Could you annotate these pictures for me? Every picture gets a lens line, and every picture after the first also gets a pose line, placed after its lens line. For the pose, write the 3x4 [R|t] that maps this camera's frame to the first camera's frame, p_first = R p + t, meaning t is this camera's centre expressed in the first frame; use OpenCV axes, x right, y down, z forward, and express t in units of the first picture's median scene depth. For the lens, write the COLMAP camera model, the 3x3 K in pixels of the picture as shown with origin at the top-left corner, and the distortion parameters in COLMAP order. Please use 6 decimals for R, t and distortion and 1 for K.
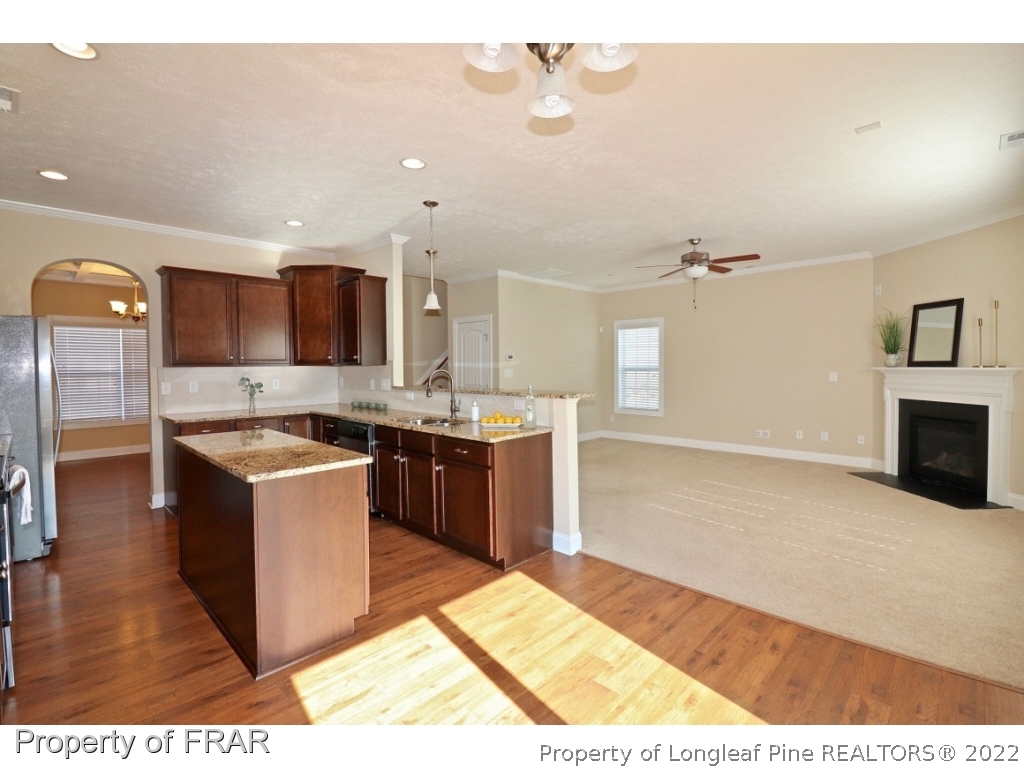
lens RADIAL K [[479.5, 0, 501.9], [0, 479.5, 377.5], [0, 0, 1]] dist [-0.012603, -0.001076]
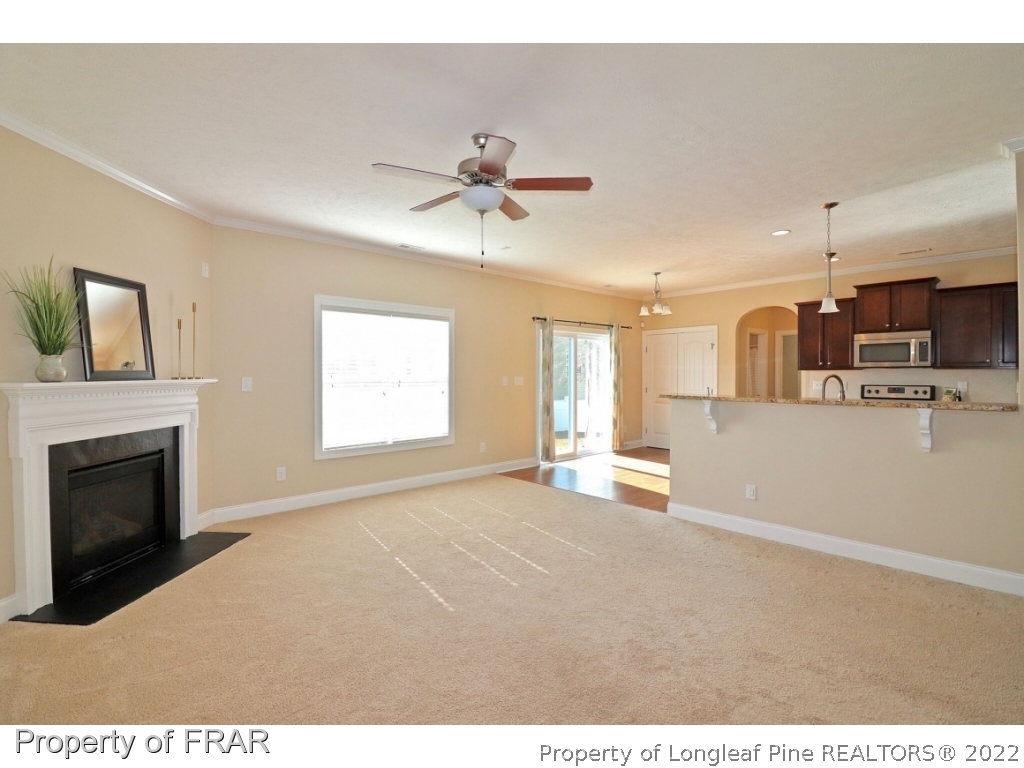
lens RADIAL K [[497.3, 0, 491.1], [0, 497.3, 377.9], [0, 0, 1]] dist [0.000688, -0.000090]
pose [[-0.998644, 0.006809, 0.051618, 0.370264], [0.008450, 0.999464, 0.031641, -0.039903], [-0.051374, 0.032034, -0.998166, 1.558920]]
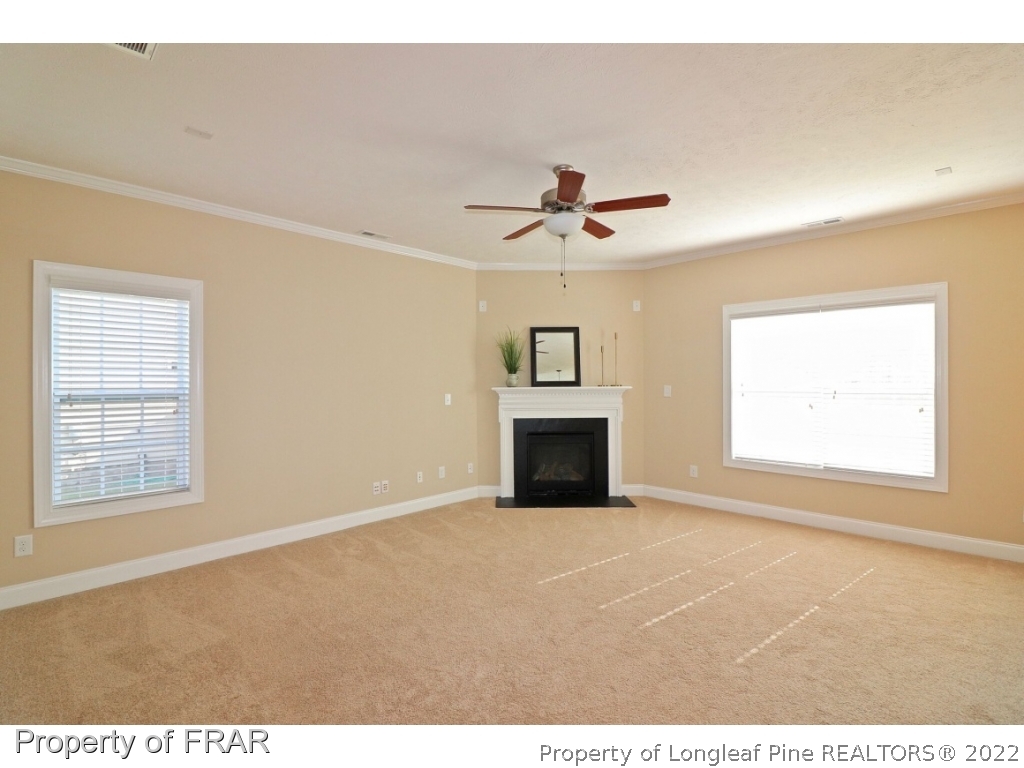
lens RADIAL K [[479.5, 0, 501.9], [0, 479.5, 377.5], [0, 0, 1]] dist [-0.012603, -0.001076]
pose [[-0.003809, 0.012463, 0.999915, -0.177494], [0.028307, 0.999523, -0.012351, -0.031213], [-0.999592, 0.028258, -0.004160, 1.075684]]
